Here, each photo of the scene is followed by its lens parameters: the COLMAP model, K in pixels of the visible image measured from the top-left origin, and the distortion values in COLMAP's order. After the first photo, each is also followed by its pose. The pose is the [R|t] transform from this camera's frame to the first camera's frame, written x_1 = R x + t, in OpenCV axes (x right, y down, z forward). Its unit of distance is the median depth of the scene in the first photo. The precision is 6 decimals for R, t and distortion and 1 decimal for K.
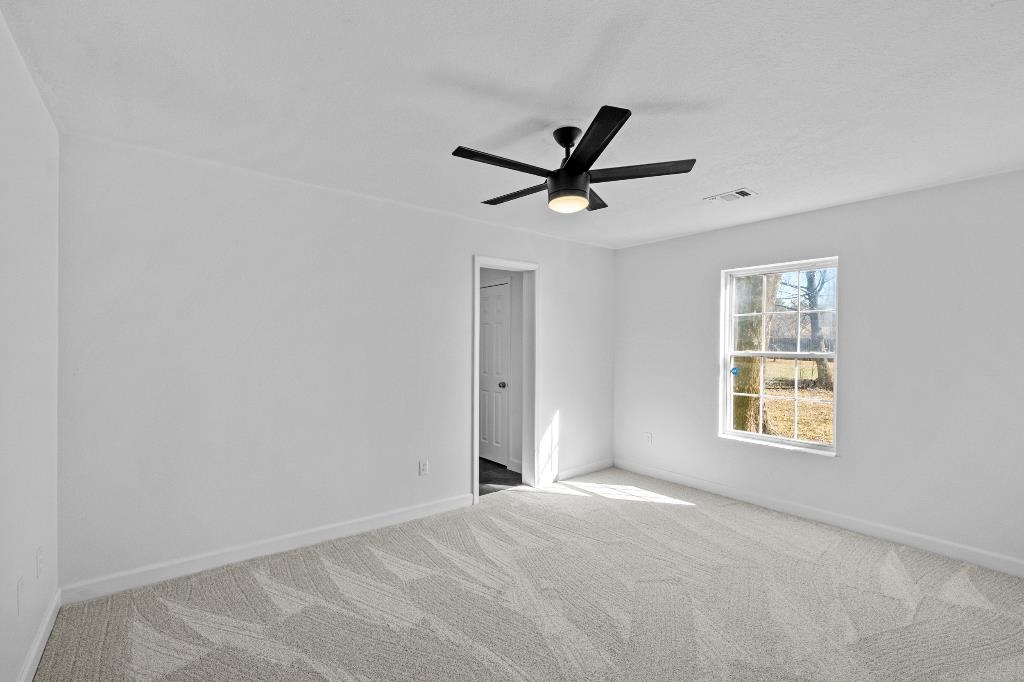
lens RADIAL K [[451.0, 0, 507.1], [0, 451.0, 349.8], [0, 0, 1]] dist [-0.001344, -0.000168]
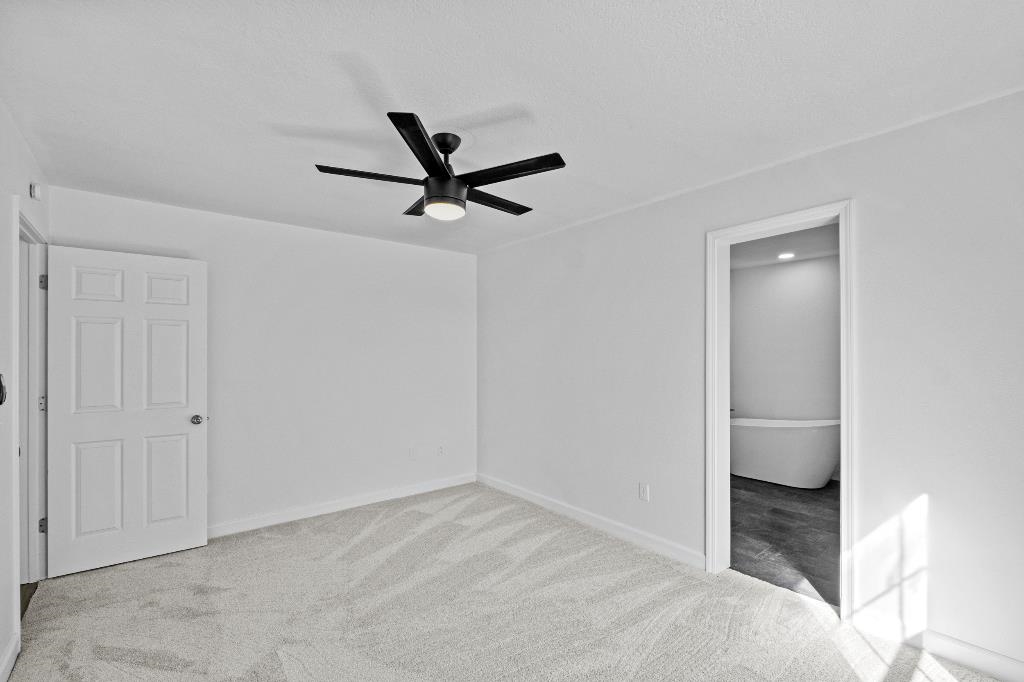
lens RADIAL K [[458.9, 0, 511.1], [0, 458.9, 359.7], [0, 0, 1]] dist [-0.000528, -0.000185]
pose [[-0.001311, -0.007557, -0.999971, 0.754727], [-0.010236, 0.999919, -0.007543, 0.007456], [0.999947, 0.010226, -0.001388, 0.758847]]
